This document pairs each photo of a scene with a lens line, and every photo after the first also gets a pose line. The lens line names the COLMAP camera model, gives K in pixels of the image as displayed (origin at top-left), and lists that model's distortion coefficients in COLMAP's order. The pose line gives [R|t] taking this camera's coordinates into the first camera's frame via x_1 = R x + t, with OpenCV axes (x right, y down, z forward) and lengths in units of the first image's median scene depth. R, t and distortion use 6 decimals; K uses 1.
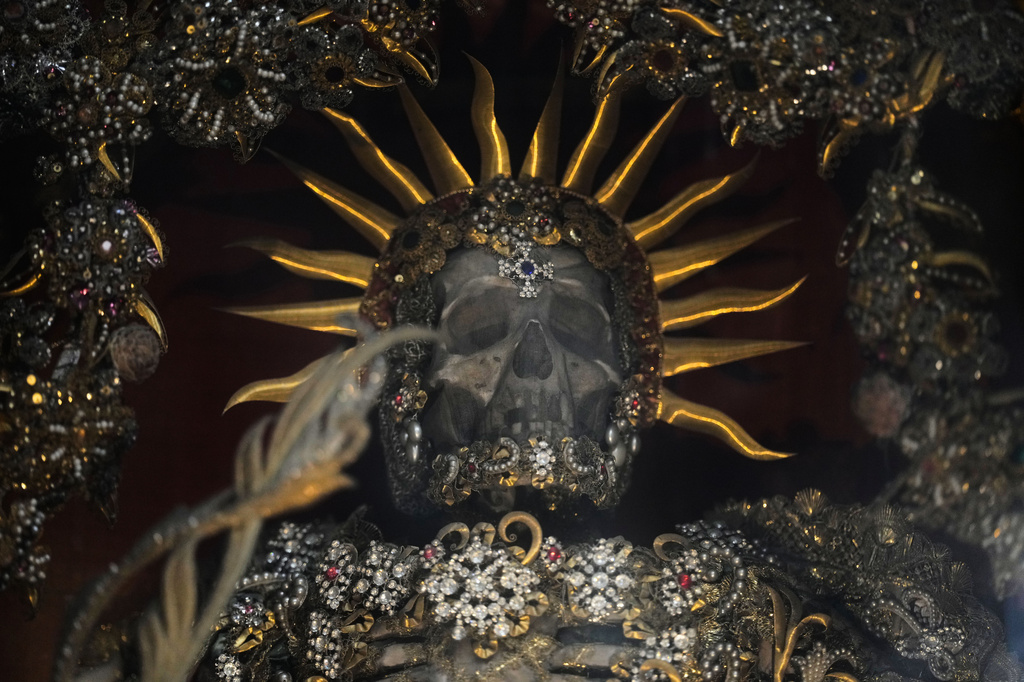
lens RADIAL K [[3859.0, 0, 512.3], [0, 3859.0, 340.1], [0, 0, 1]] dist [-0.170973, 0.000000]
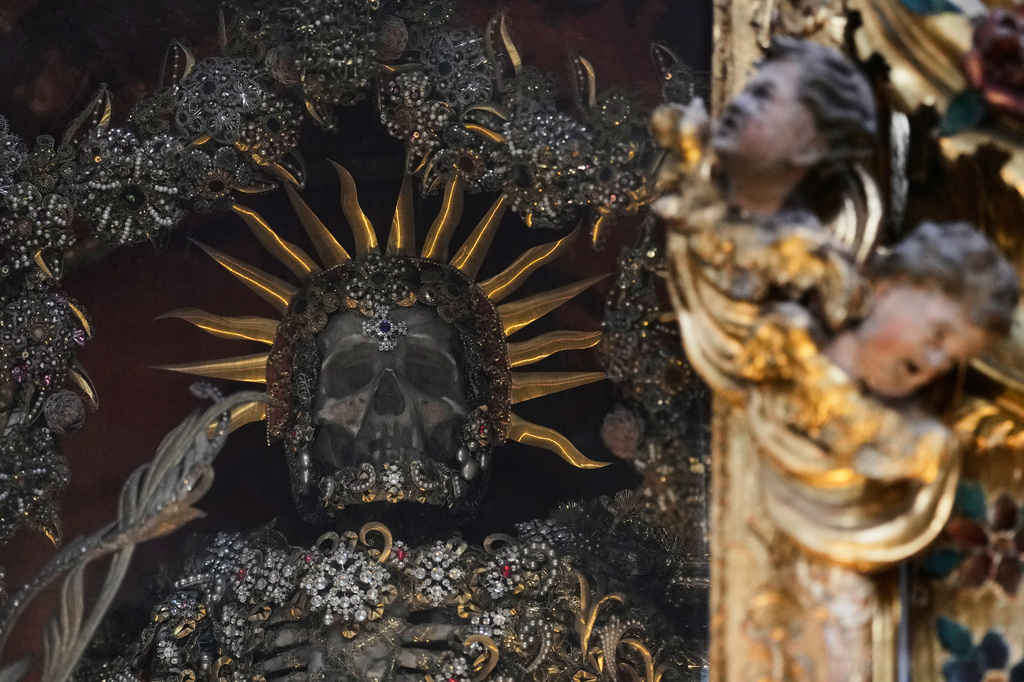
lens RADIAL K [[3800.9, 0, 511.8], [0, 3800.9, 341.8], [0, 0, 1]] dist [-0.148185, 0.000000]
pose [[0.995240, -0.045288, -0.086287, 0.158271], [0.046996, 0.998735, 0.017860, -0.035443], [0.085369, -0.021830, 0.996110, -0.247125]]
